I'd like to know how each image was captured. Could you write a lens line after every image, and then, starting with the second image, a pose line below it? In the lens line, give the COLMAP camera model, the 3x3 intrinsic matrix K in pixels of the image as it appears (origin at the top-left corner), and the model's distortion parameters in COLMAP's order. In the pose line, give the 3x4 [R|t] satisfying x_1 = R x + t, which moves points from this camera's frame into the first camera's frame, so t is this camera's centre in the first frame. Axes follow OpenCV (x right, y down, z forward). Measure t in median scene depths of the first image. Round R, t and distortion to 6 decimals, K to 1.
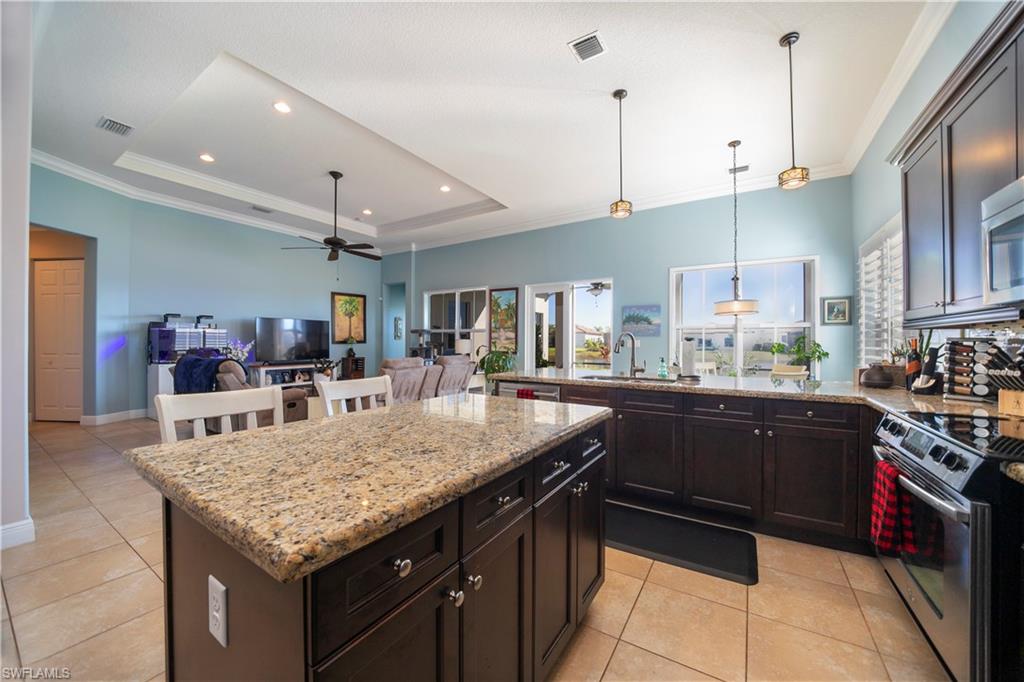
lens RADIAL K [[373.9, 0, 512.0], [0, 373.9, 341.0], [0, 0, 1]] dist [-0.000814, -0.000043]
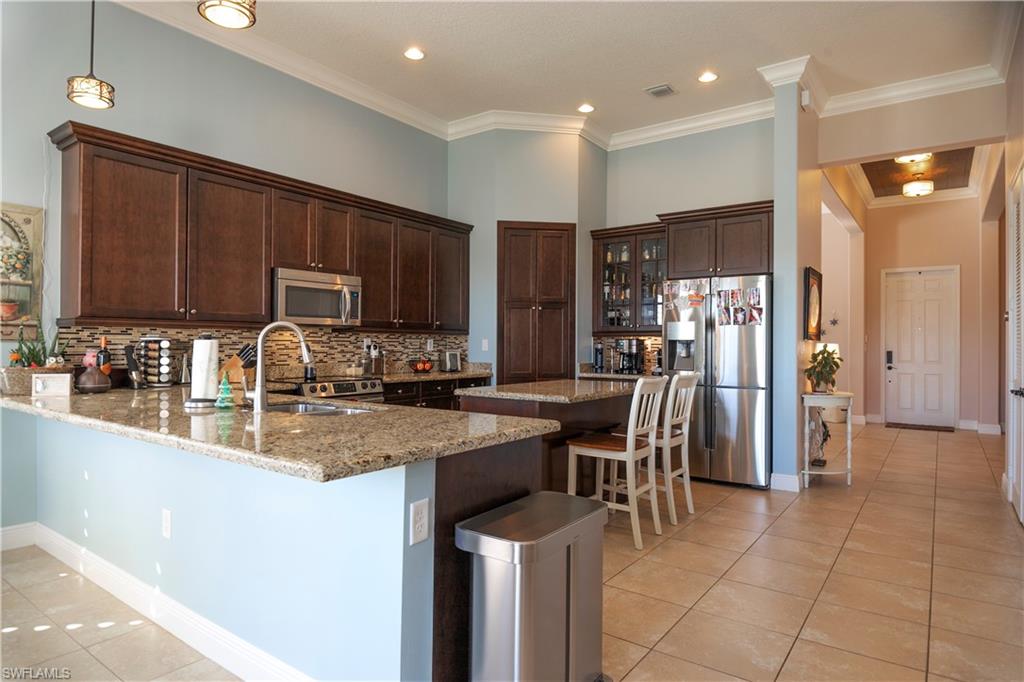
lens RADIAL K [[585.6, 0, 512.0], [0, 585.6, 341.0], [0, 0, 1]] dist [0.040390, 0.000835]
pose [[-0.996789, -0.009673, 0.079488, -0.040731], [-0.010350, 0.999914, -0.008108, 0.003075], [-0.079402, -0.008905, -0.996803, 1.134954]]
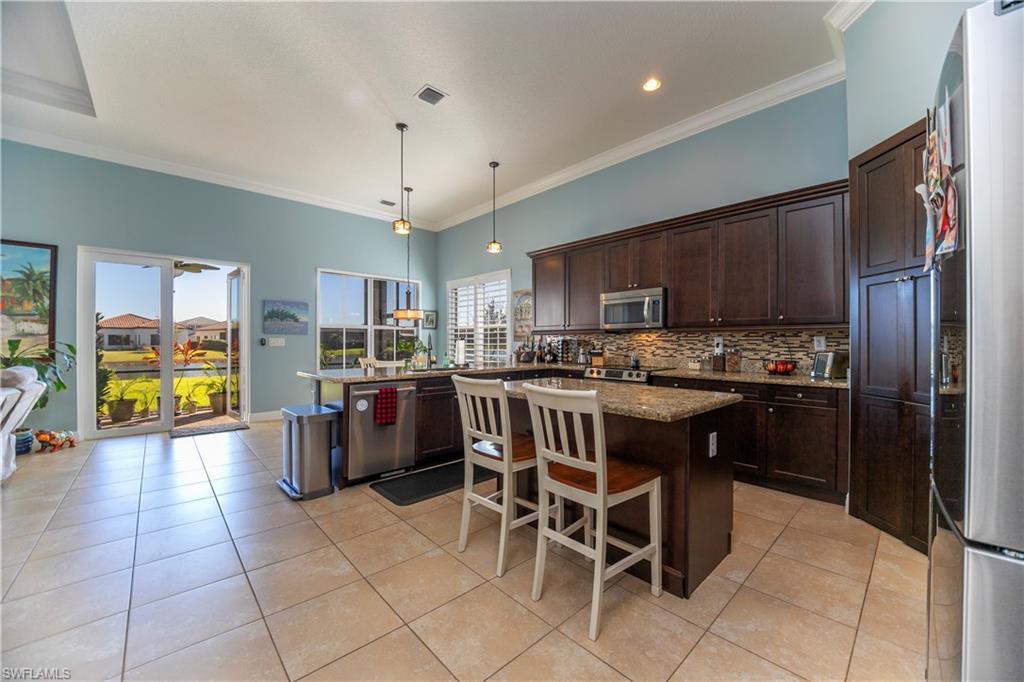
lens RADIAL K [[384.5, 0, 512.0], [0, 384.5, 341.0], [0, 0, 1]] dist [-0.000253, -0.000146]
pose [[0.268679, -0.002449, 0.963227, -0.548741], [-0.003773, 0.999986, 0.003595, -0.001402], [-0.963222, -0.004601, 0.268666, 0.247046]]
